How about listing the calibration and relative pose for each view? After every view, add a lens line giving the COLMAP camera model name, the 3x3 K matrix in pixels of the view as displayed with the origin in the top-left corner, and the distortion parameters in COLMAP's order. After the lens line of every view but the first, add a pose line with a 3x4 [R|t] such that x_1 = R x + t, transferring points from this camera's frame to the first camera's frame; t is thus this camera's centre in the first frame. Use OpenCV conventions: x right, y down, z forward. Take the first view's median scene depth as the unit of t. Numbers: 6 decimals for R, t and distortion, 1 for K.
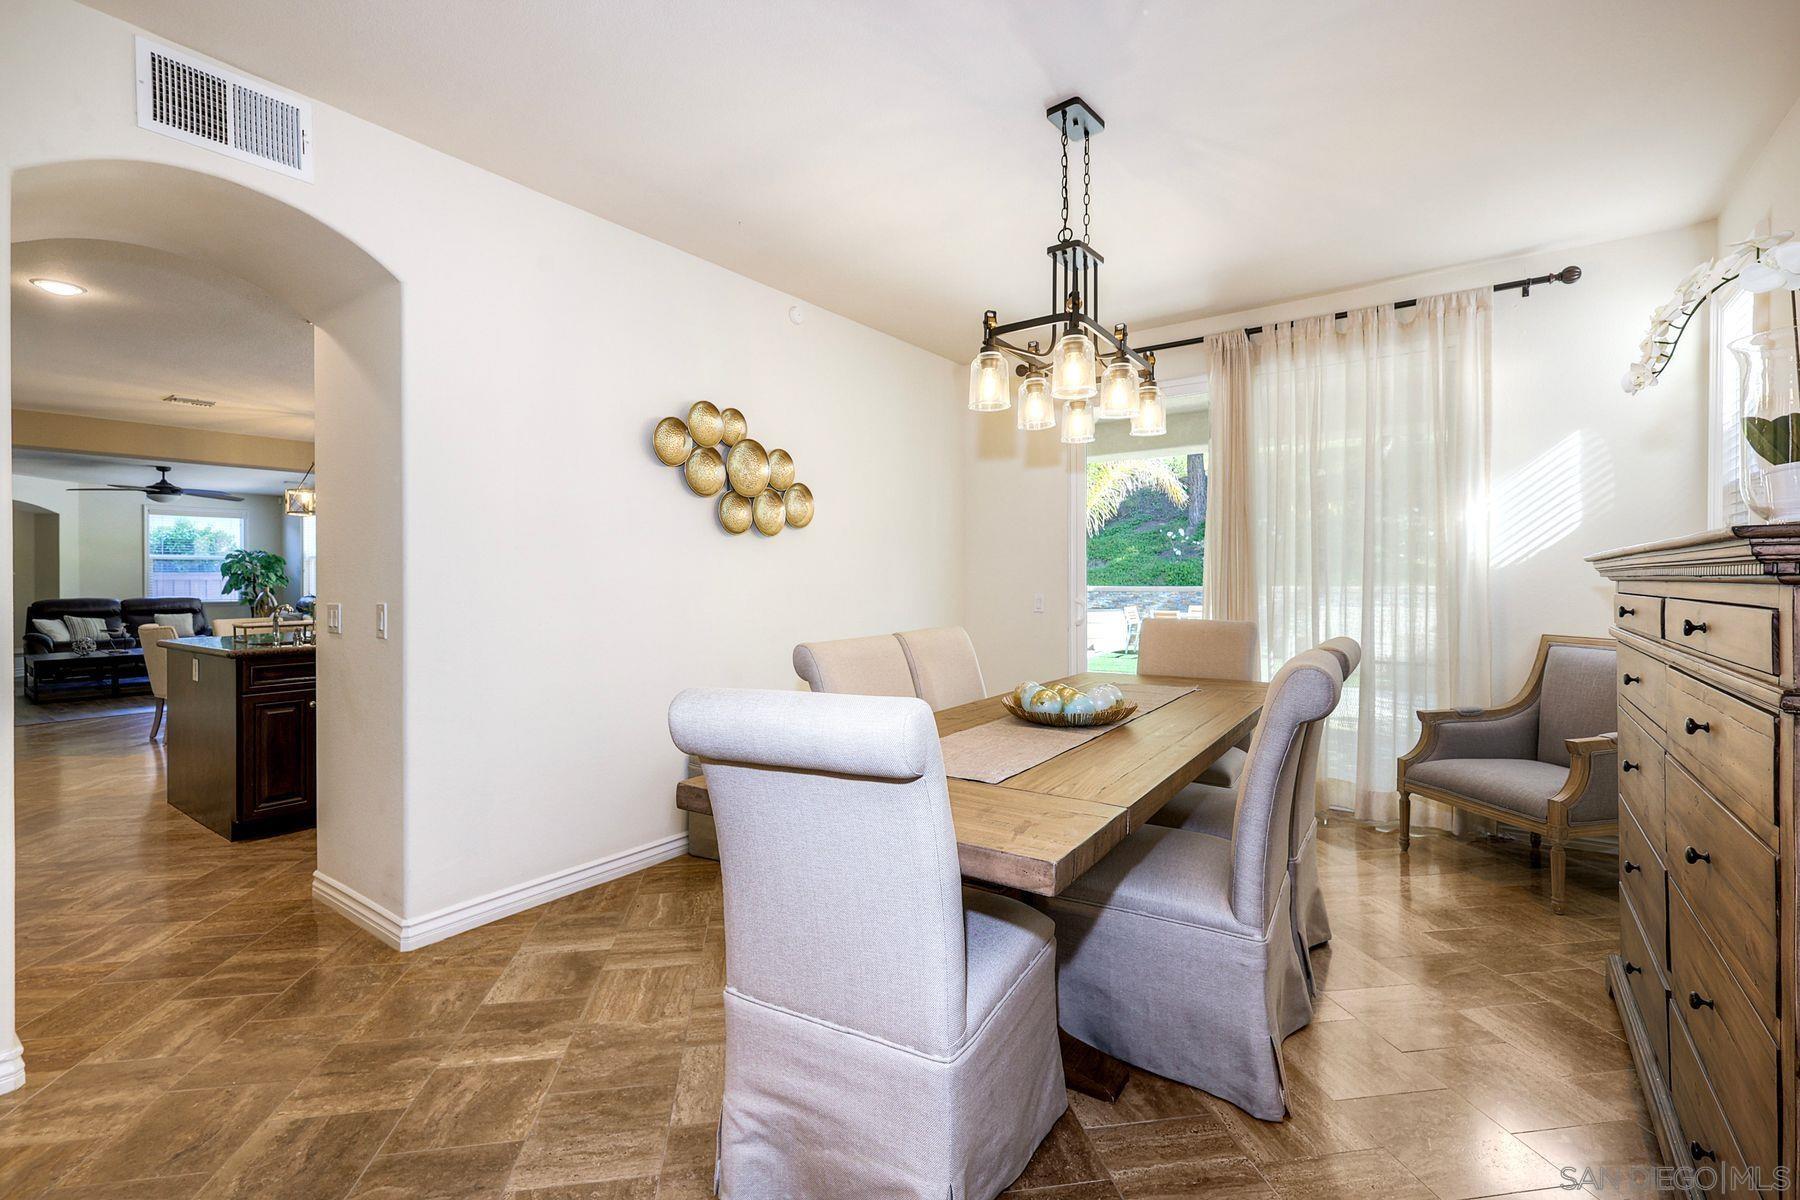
lens RADIAL K [[792.9, 0, 893.2], [0, 792.9, 581.8], [0, 0, 1]] dist [0.004245, -0.000301]
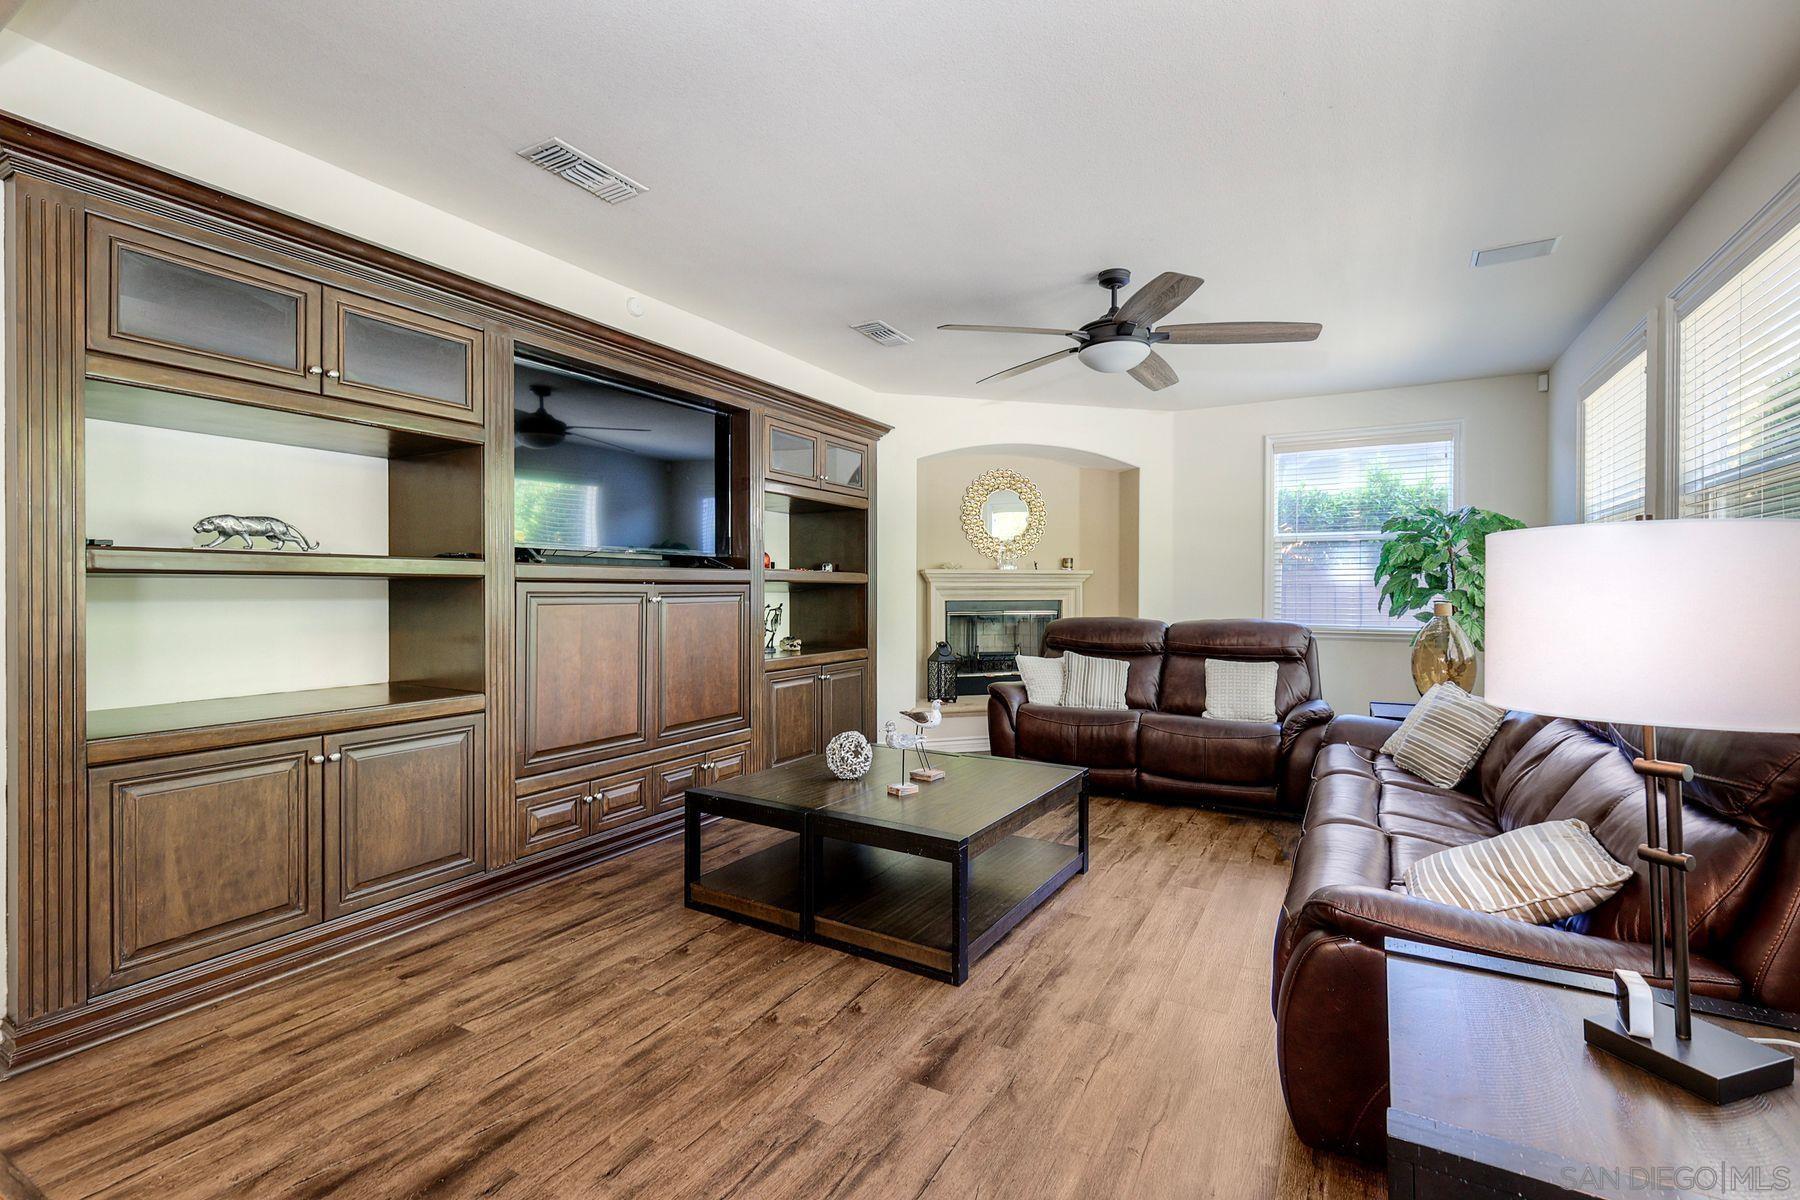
lens RADIAL K [[792.9, 0, 916.0], [0, 792.9, 590.3], [0, 0, 1]] dist [0.004245, -0.000301]
pose [[0.126625, 0.006972, -0.991926, -0.512036], [-0.005516, 0.999965, 0.006325, 0.000335], [0.991935, 0.004670, 0.126659, 0.785182]]
